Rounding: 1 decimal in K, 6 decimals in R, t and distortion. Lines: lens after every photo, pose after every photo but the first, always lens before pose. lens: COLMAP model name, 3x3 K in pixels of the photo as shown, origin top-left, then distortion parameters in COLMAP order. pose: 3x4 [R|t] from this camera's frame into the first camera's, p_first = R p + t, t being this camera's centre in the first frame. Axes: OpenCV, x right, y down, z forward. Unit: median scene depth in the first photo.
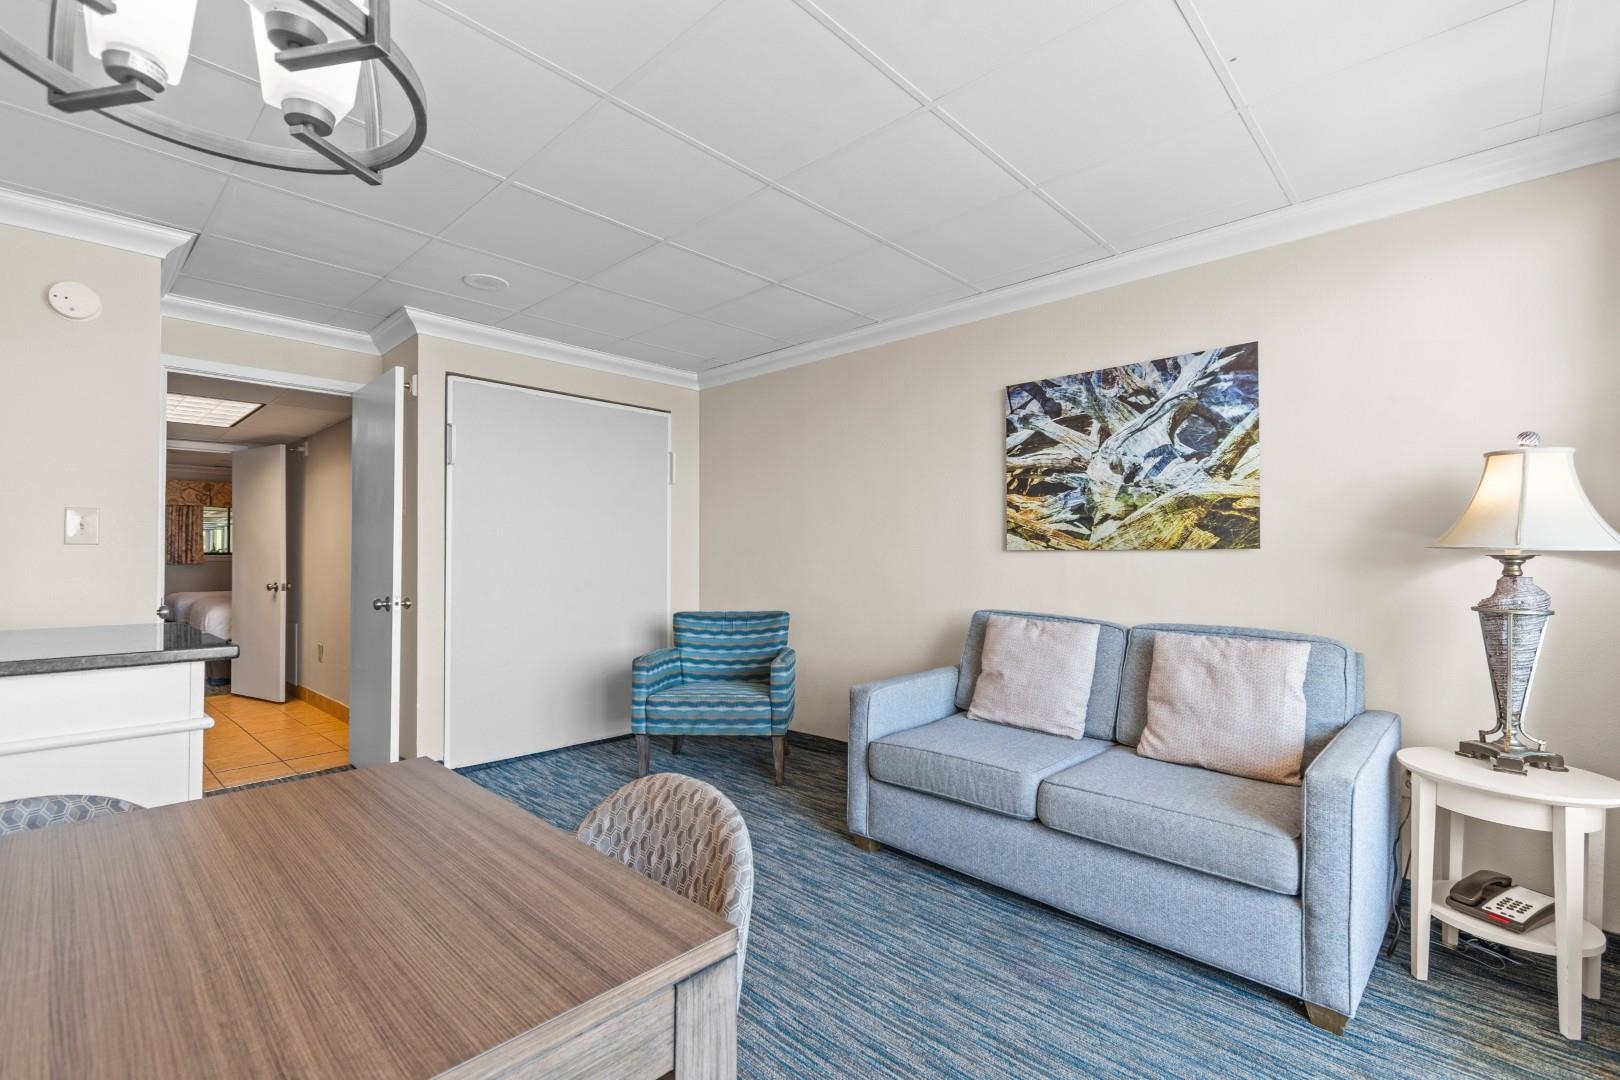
lens RADIAL K [[719.5, 0, 807.7], [0, 719.5, 550.1], [0, 0, 1]] dist [0.002788, -0.000301]
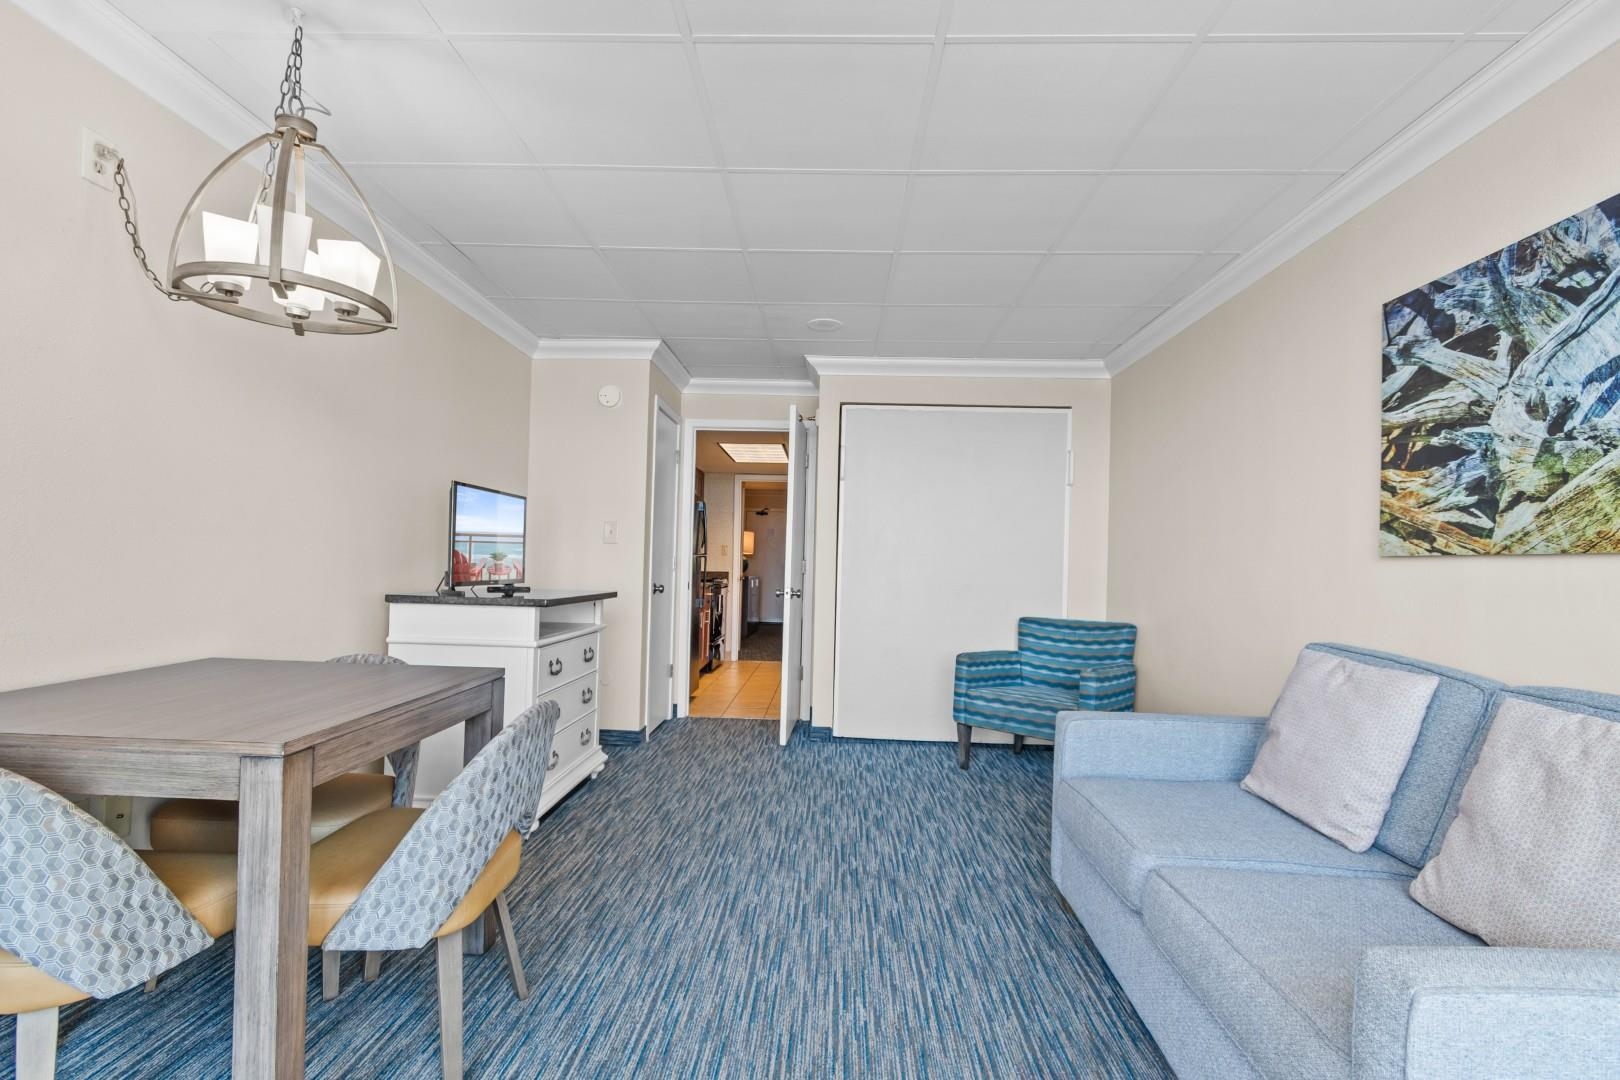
lens RADIAL K [[749.0, 0, 810.0], [0, 749.0, 560.4], [0, 0, 1]] dist [-0.000779, -0.001051]
pose [[0.659020, 0.015411, -0.751968, 0.481189], [-0.020208, 0.999792, 0.002780, 0.013830], [0.751854, 0.013364, 0.659194, 0.178195]]
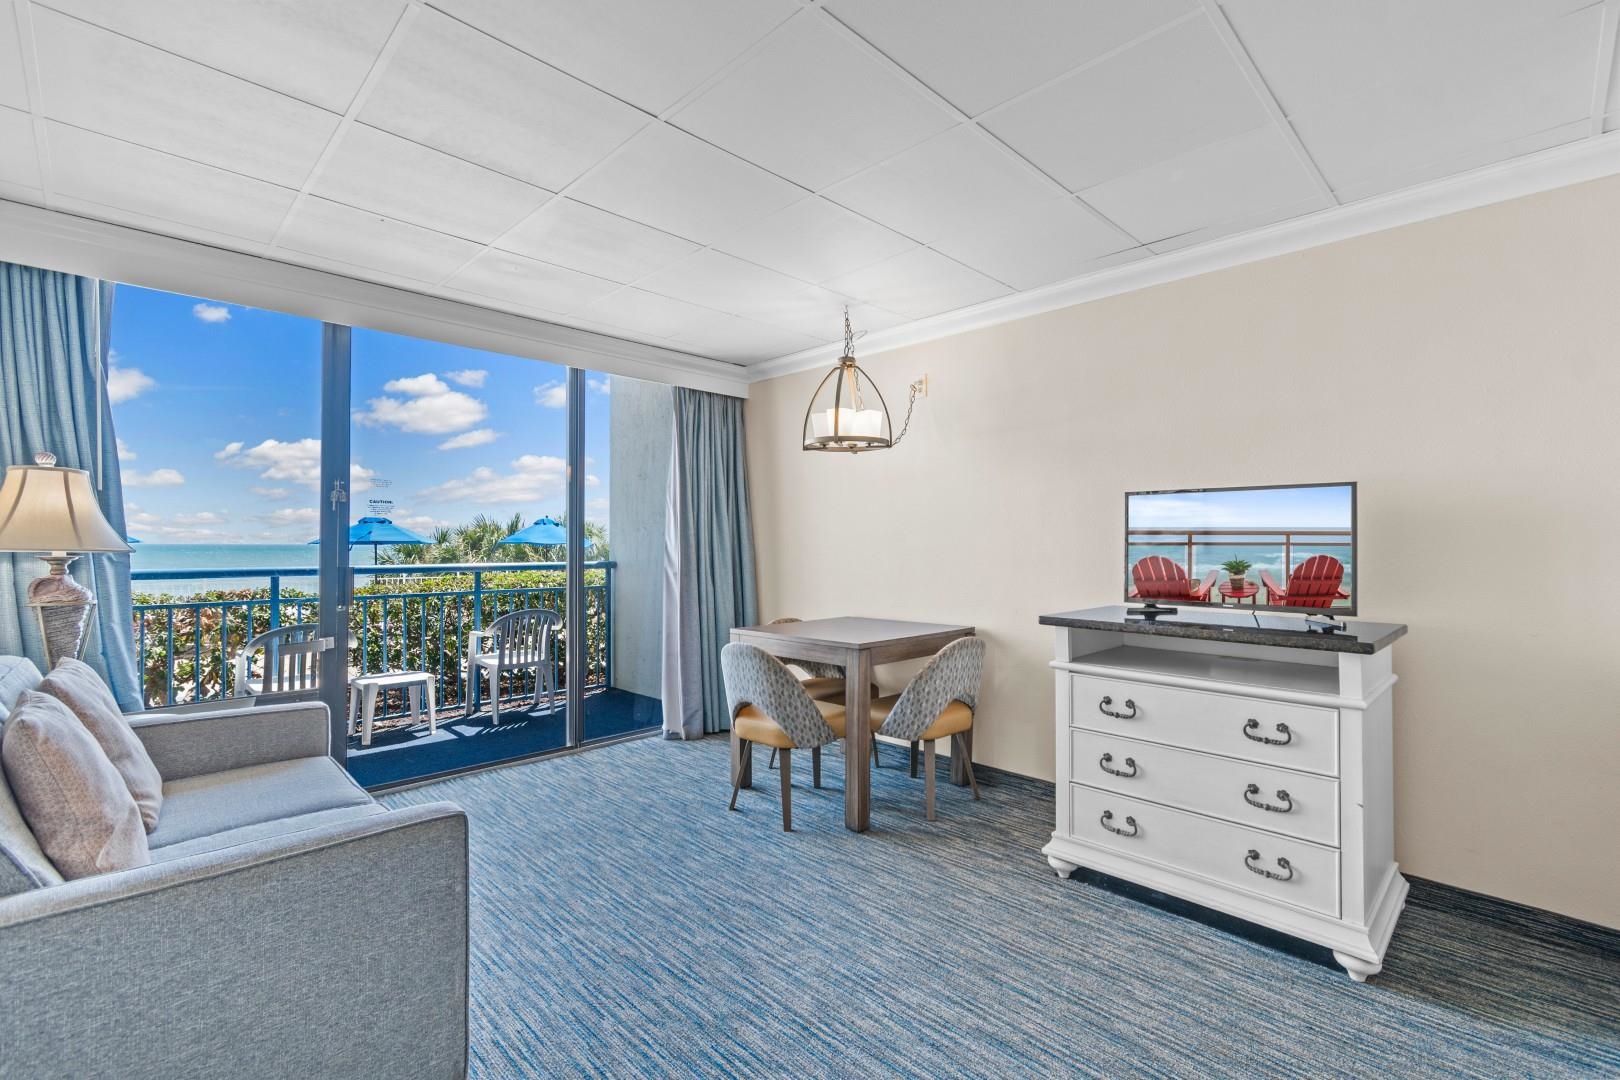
lens RADIAL K [[719.5, 0, 807.7], [0, 719.5, 550.1], [0, 0, 1]] dist [0.002788, -0.000301]
pose [[-0.998822, -0.002566, 0.048447, -0.196500], [-0.002847, 0.999980, -0.005734, 0.000609], [-0.048432, -0.005865, -0.998809, 1.378001]]
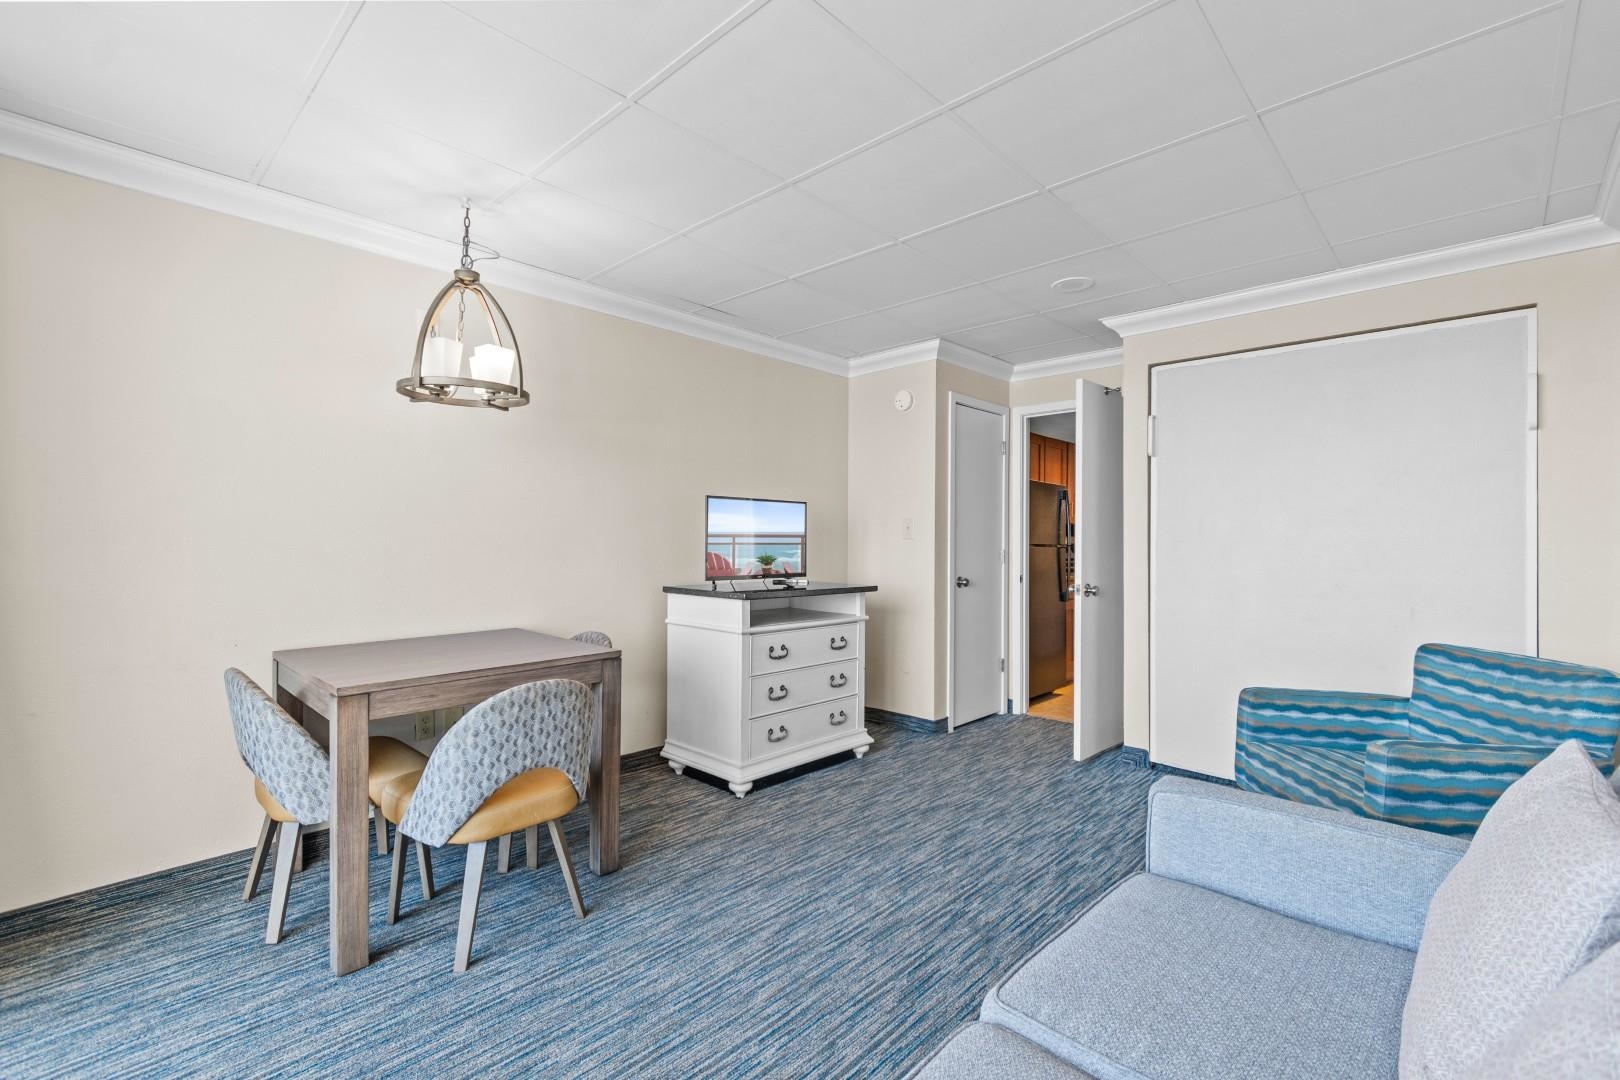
lens RADIAL K [[714.1, 0, 817.0], [0, 714.1, 539.0], [0, 0, 1]] dist [0.000958, -0.000188]
pose [[-0.004715, -0.000787, -0.999989, 0.596200], [0.002312, 0.999997, -0.000797, -0.005927], [0.999986, -0.002316, -0.004714, 0.648512]]
